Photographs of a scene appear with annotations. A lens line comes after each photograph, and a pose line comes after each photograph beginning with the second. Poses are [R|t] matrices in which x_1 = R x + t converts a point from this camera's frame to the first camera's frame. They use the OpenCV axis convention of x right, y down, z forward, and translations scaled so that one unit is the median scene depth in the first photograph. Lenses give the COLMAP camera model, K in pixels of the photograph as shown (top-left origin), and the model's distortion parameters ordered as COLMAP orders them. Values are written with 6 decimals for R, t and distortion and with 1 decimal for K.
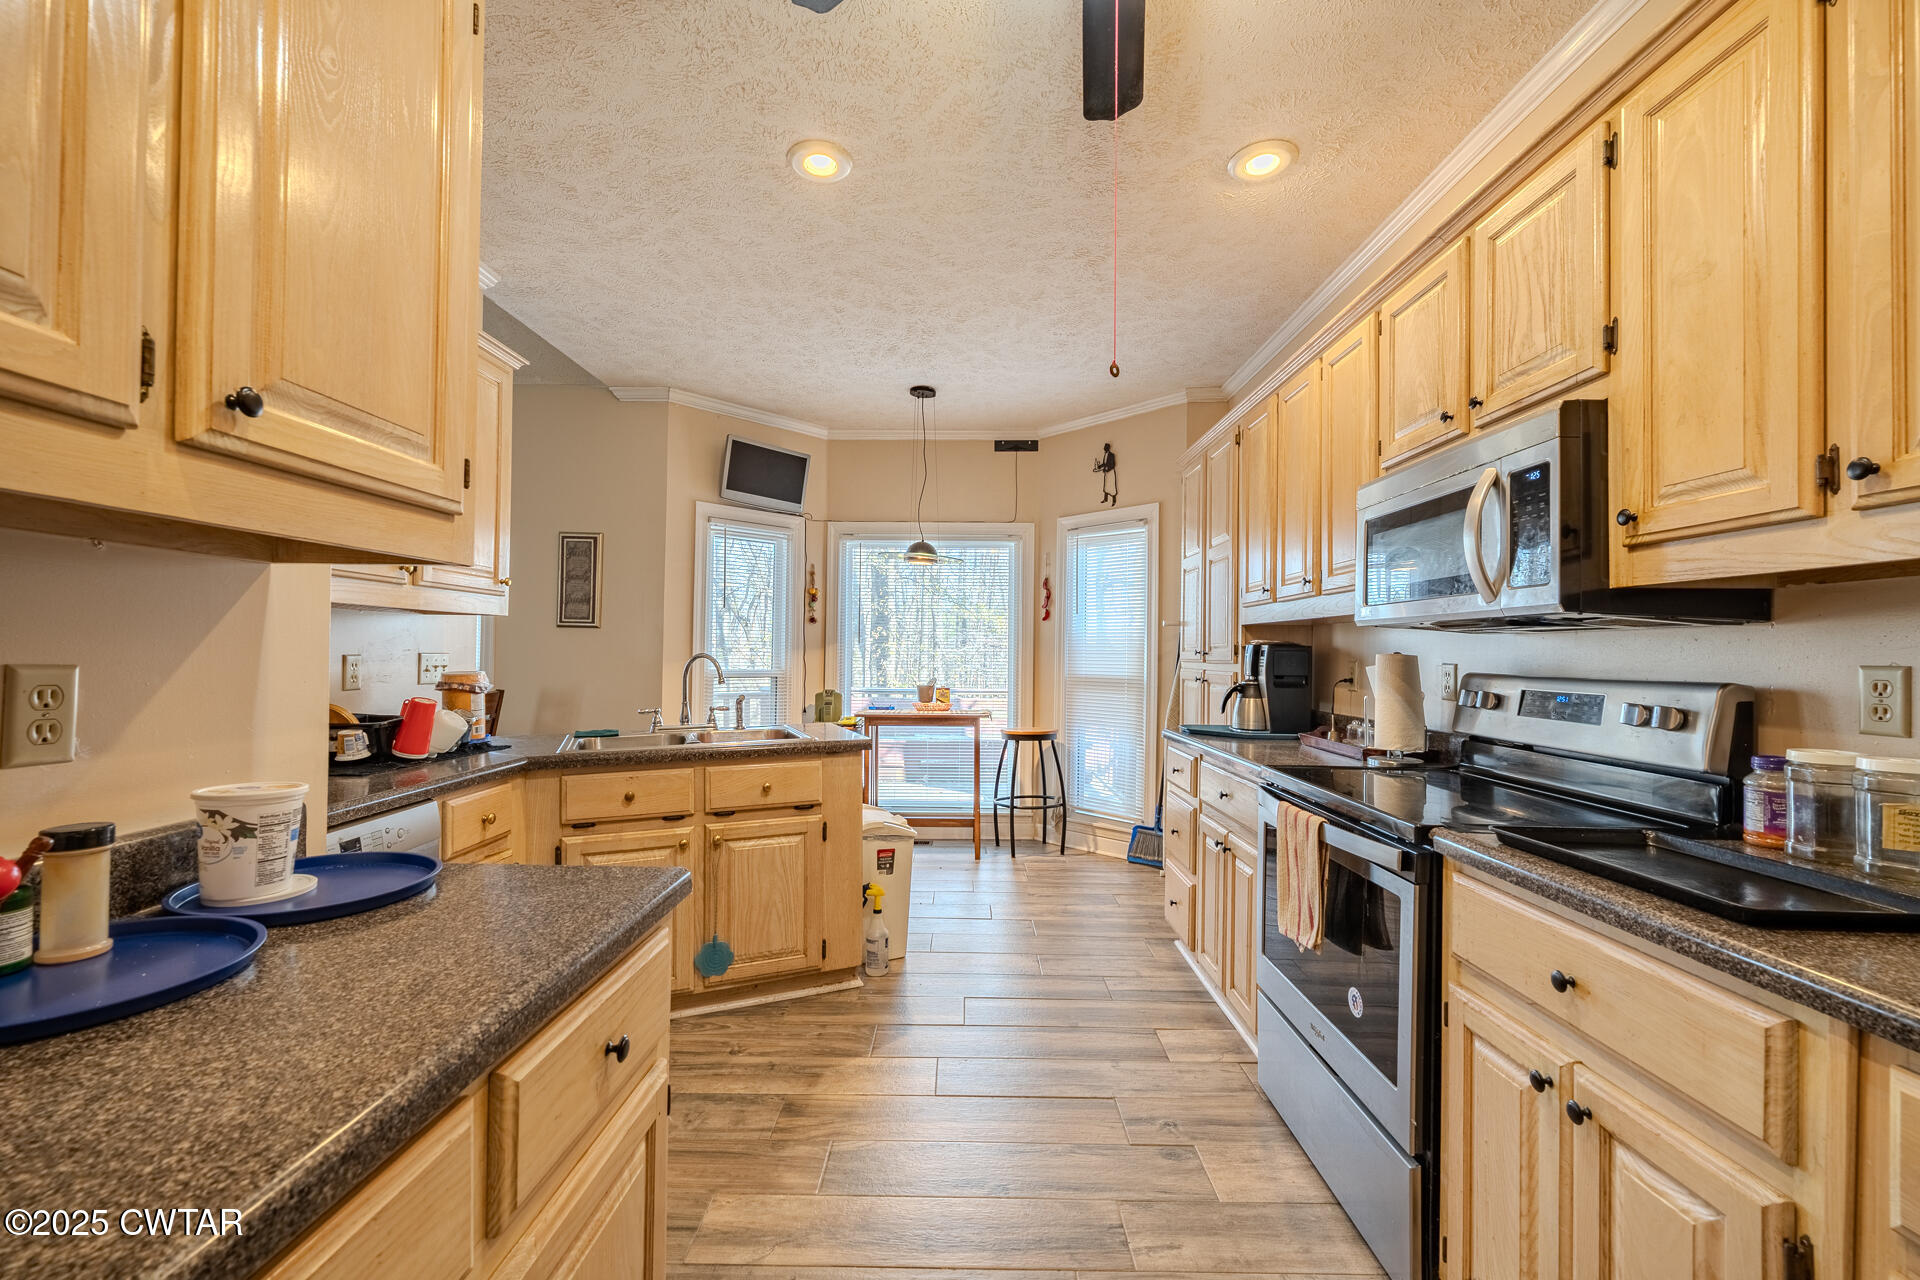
lens RADIAL K [[784.5, 0, 959.4], [0, 784.5, 644.4], [0, 0, 1]] dist [-0.001042, 0.000018]
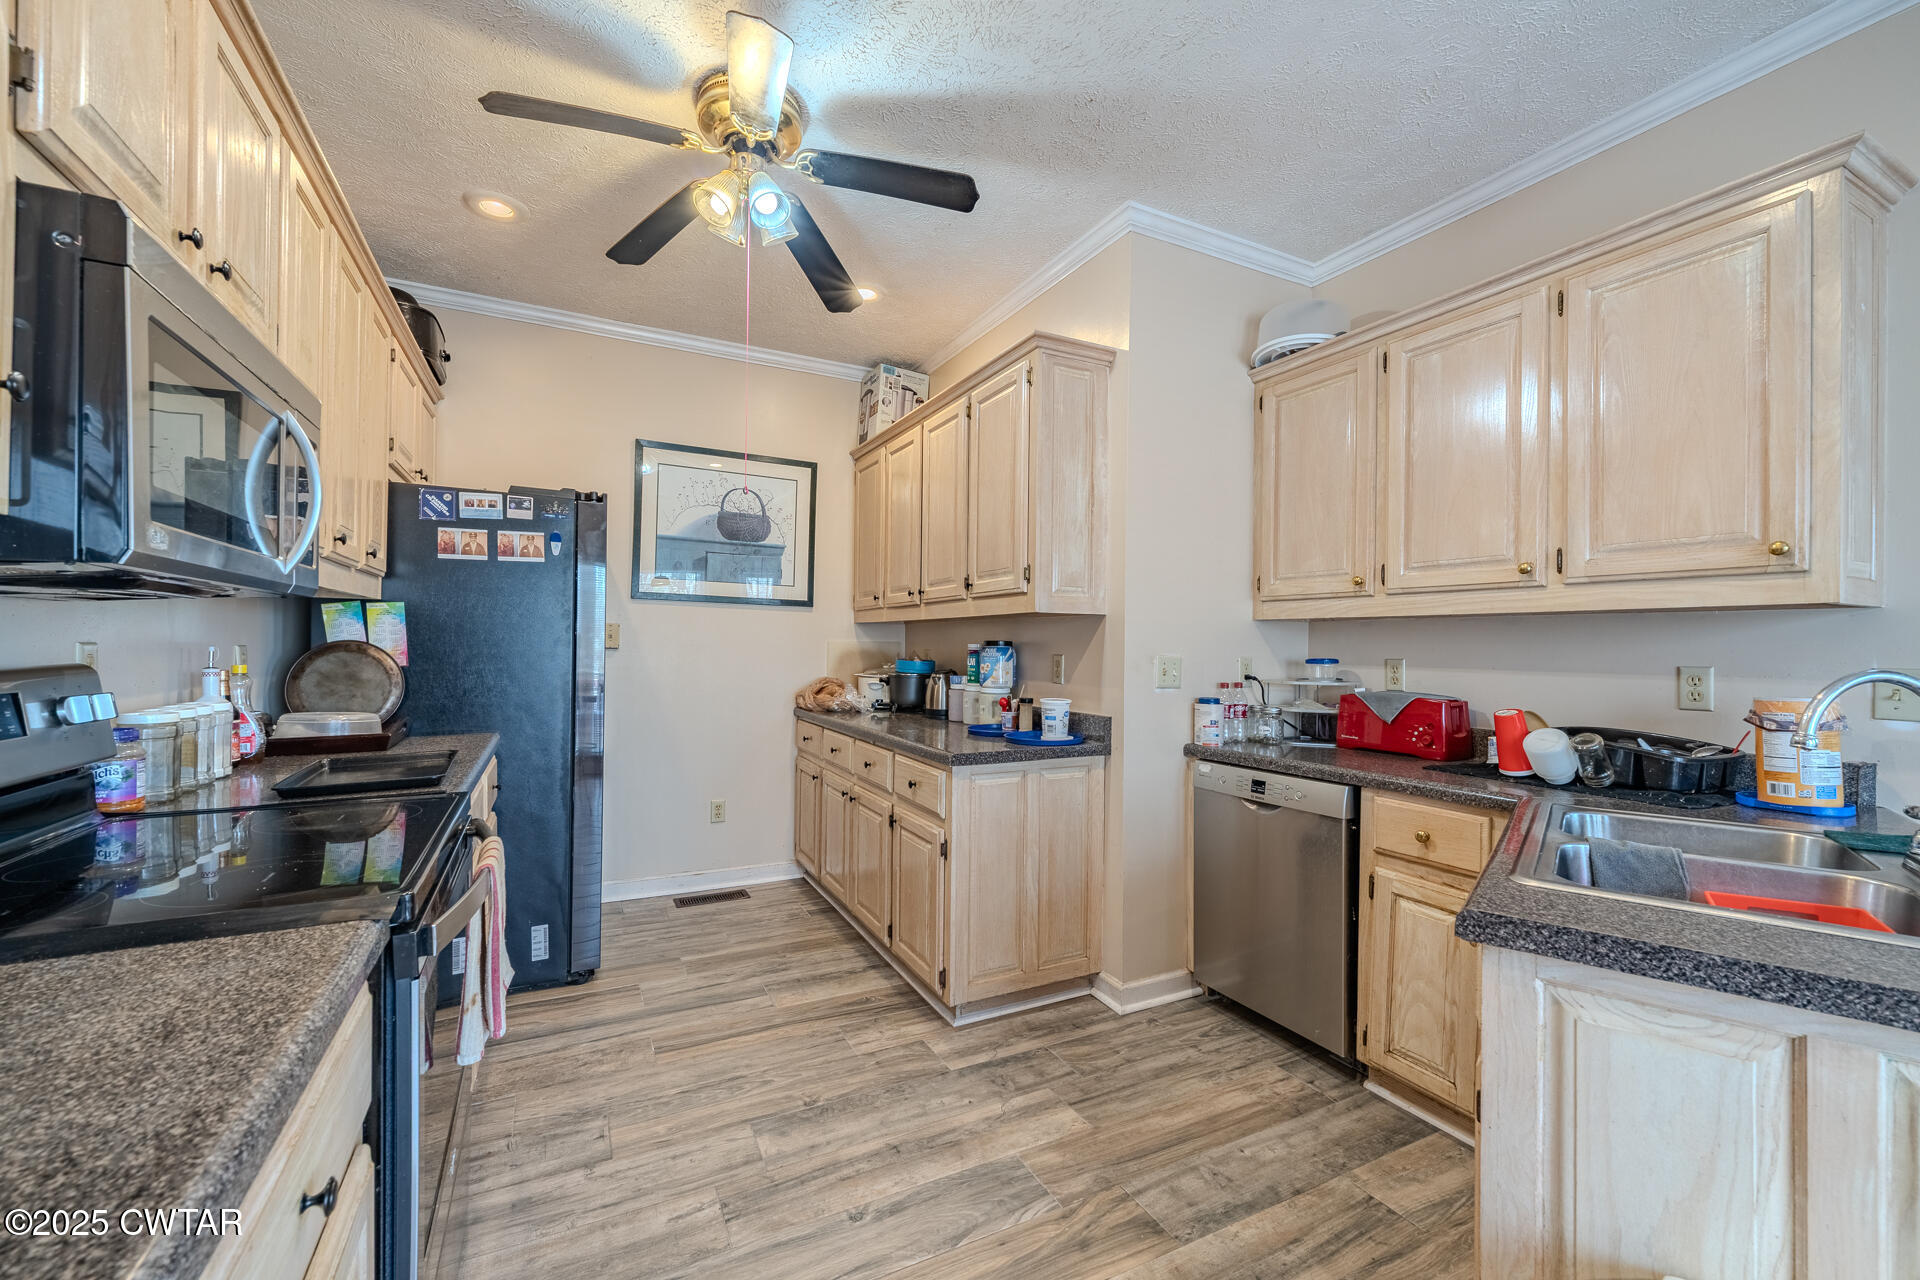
lens RADIAL K [[784.5, 0, 961.5], [0, 784.5, 643.0], [0, 0, 1]] dist [-0.001042, 0.000018]
pose [[-0.885208, -0.017456, -0.464868, 0.399601], [-0.011467, 0.999811, -0.015707, 0.016013], [0.465055, -0.008574, -0.885240, 1.933715]]
